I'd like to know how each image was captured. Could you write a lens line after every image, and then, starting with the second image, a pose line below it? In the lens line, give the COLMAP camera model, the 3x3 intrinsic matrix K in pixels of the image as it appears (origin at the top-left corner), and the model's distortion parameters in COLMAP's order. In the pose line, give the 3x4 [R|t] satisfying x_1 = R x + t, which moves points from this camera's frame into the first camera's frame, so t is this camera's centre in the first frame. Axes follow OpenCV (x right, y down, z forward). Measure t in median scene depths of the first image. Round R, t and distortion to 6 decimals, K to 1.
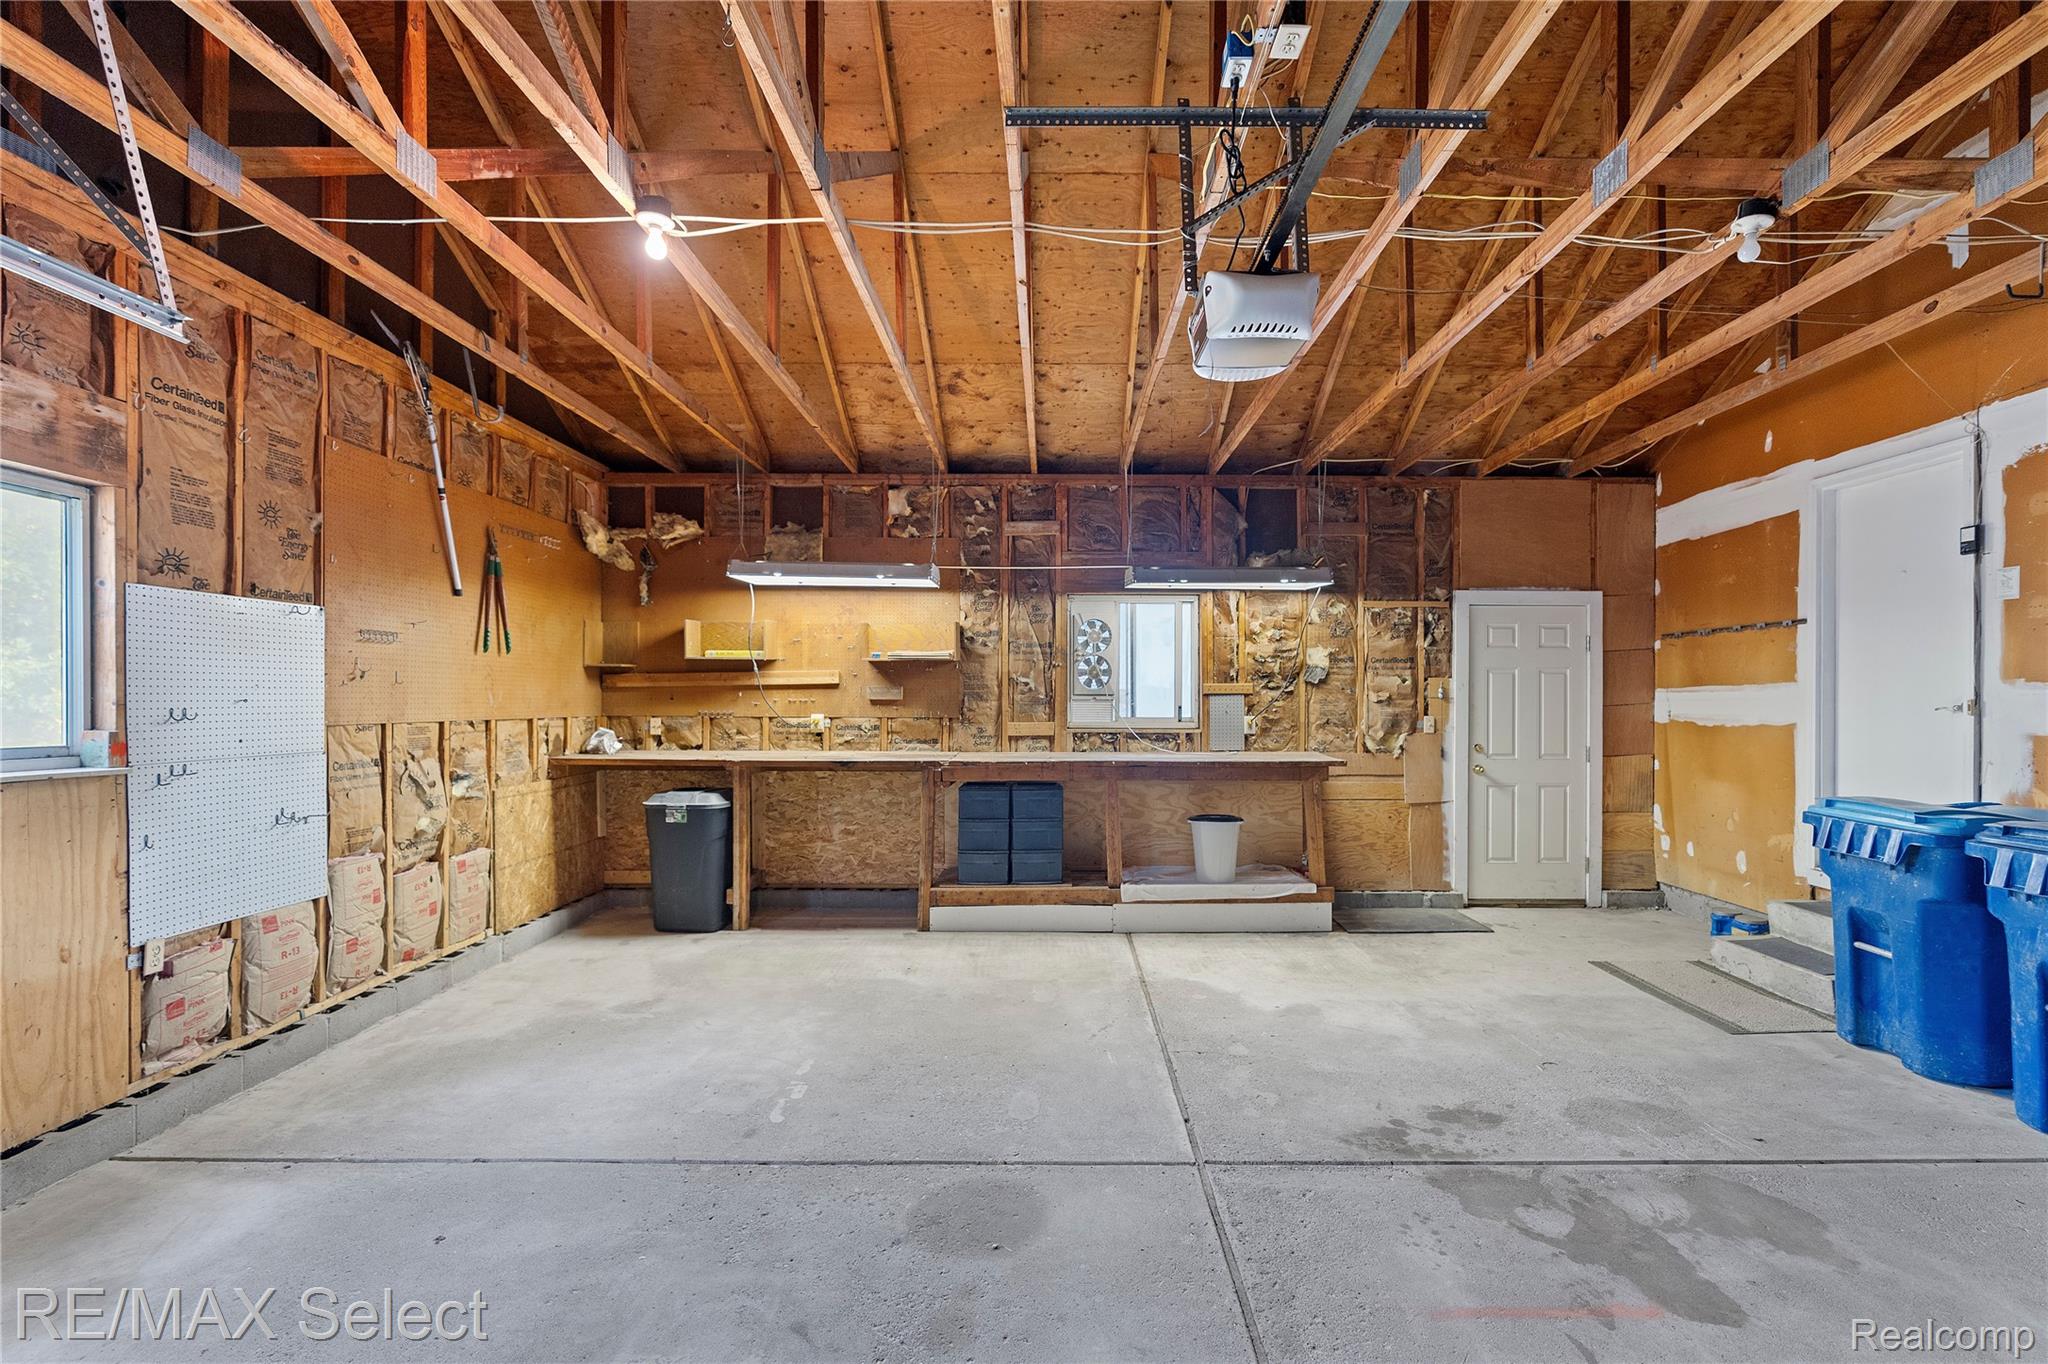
lens RADIAL K [[933.0, 0, 1050.9], [0, 933.0, 703.4], [0, 0, 1]] dist [-0.000941, 0.000175]
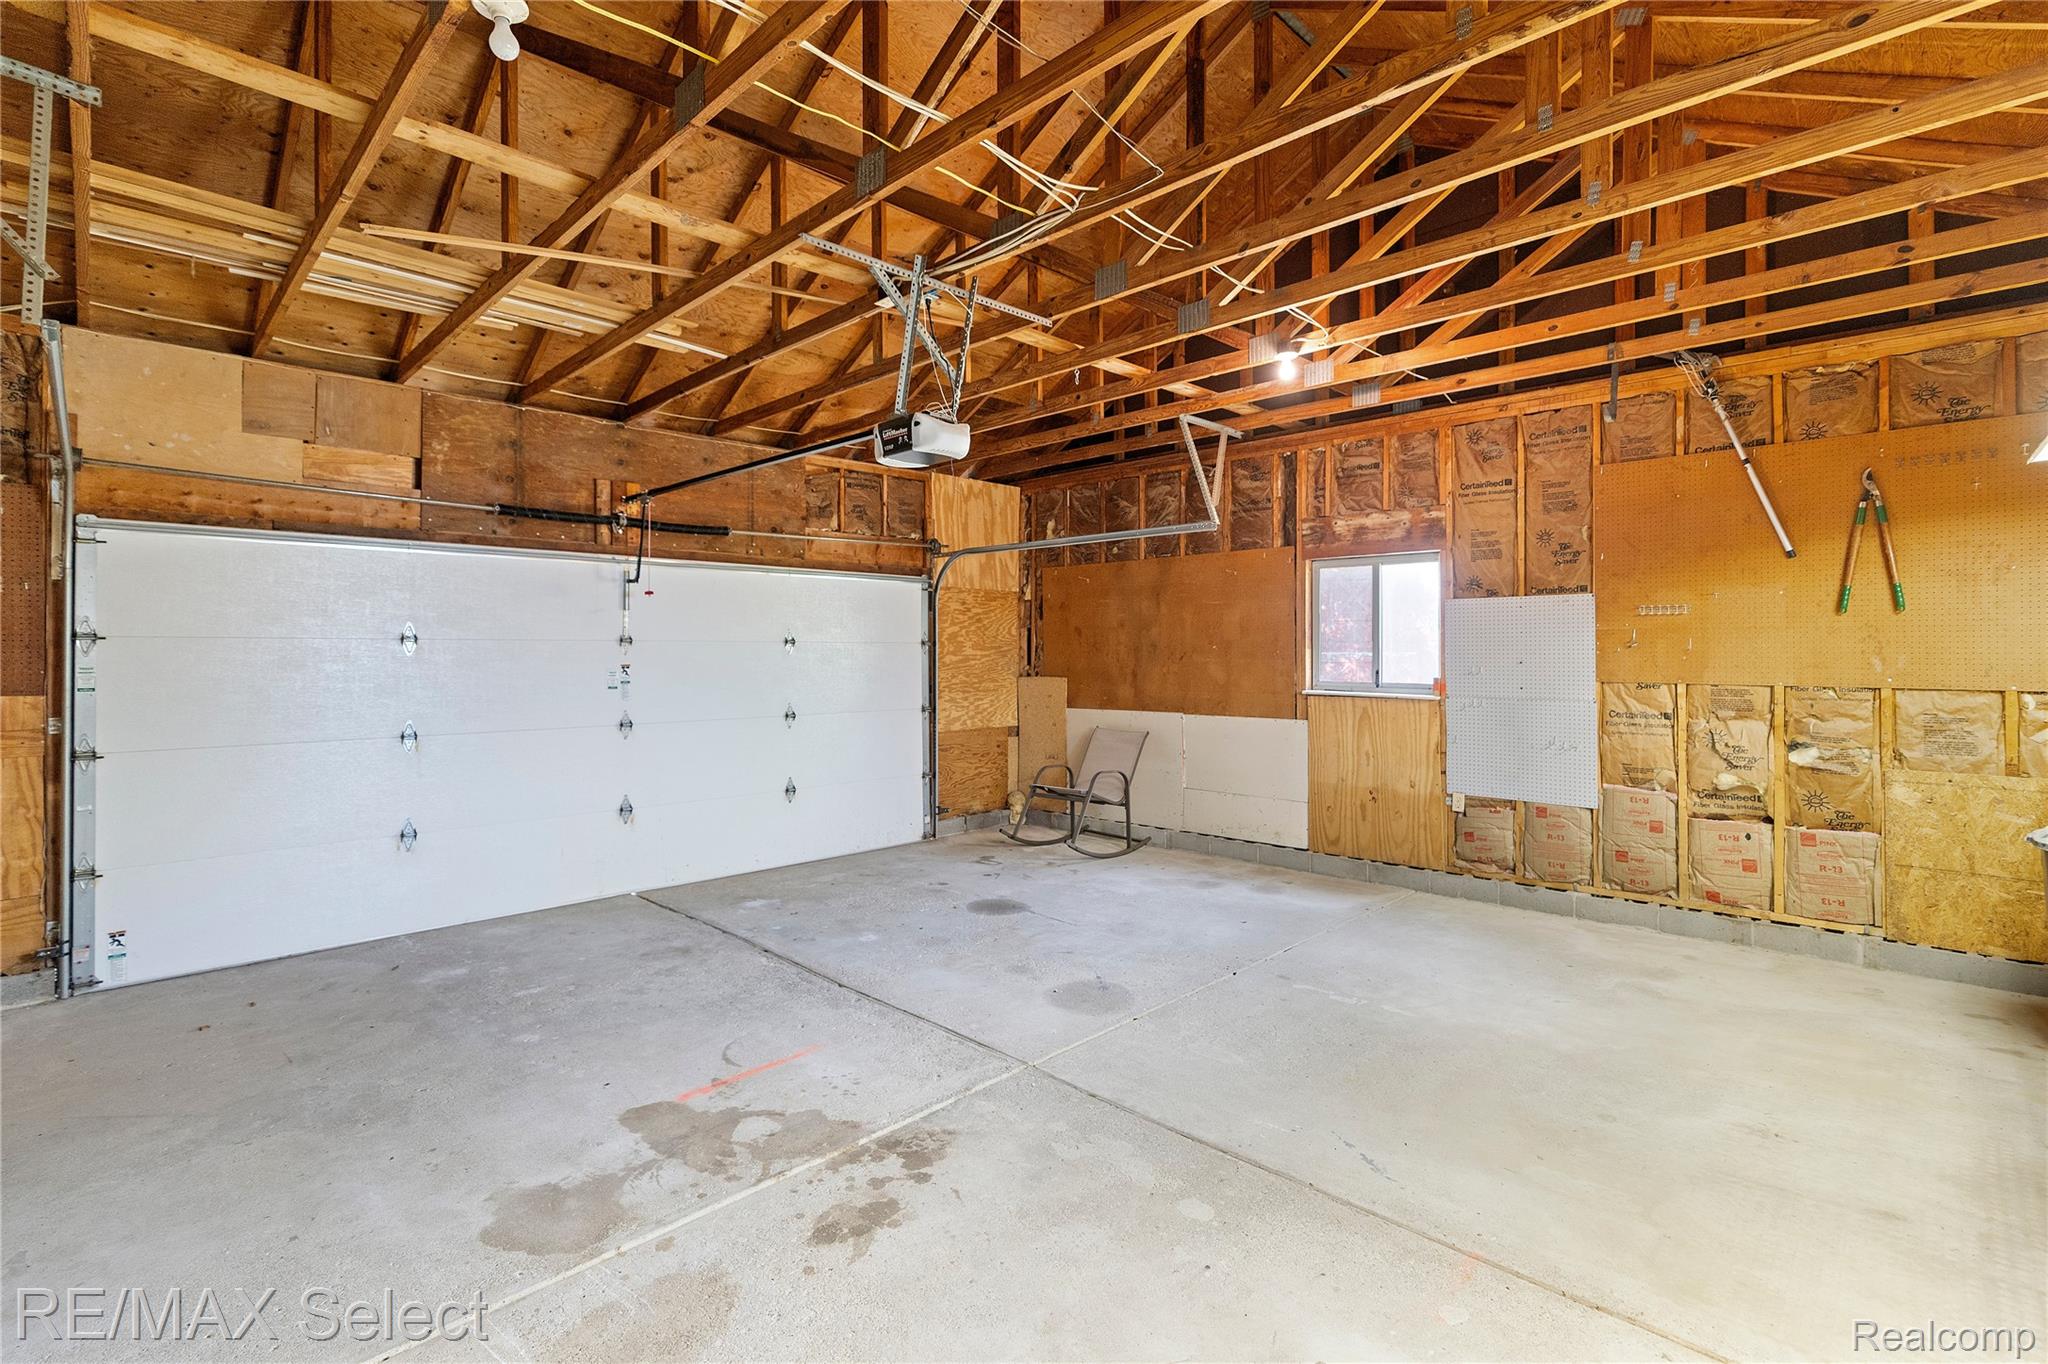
lens RADIAL K [[937.8, 0, 1036.9], [0, 937.8, 636.2], [0, 0, 1]] dist [-0.013175, 0.004862]
pose [[-0.701505, -0.013834, -0.712531, 0.871222], [-0.005526, 0.999887, -0.013973, -0.021682], [0.712644, -0.005864, -0.701502, 1.606974]]
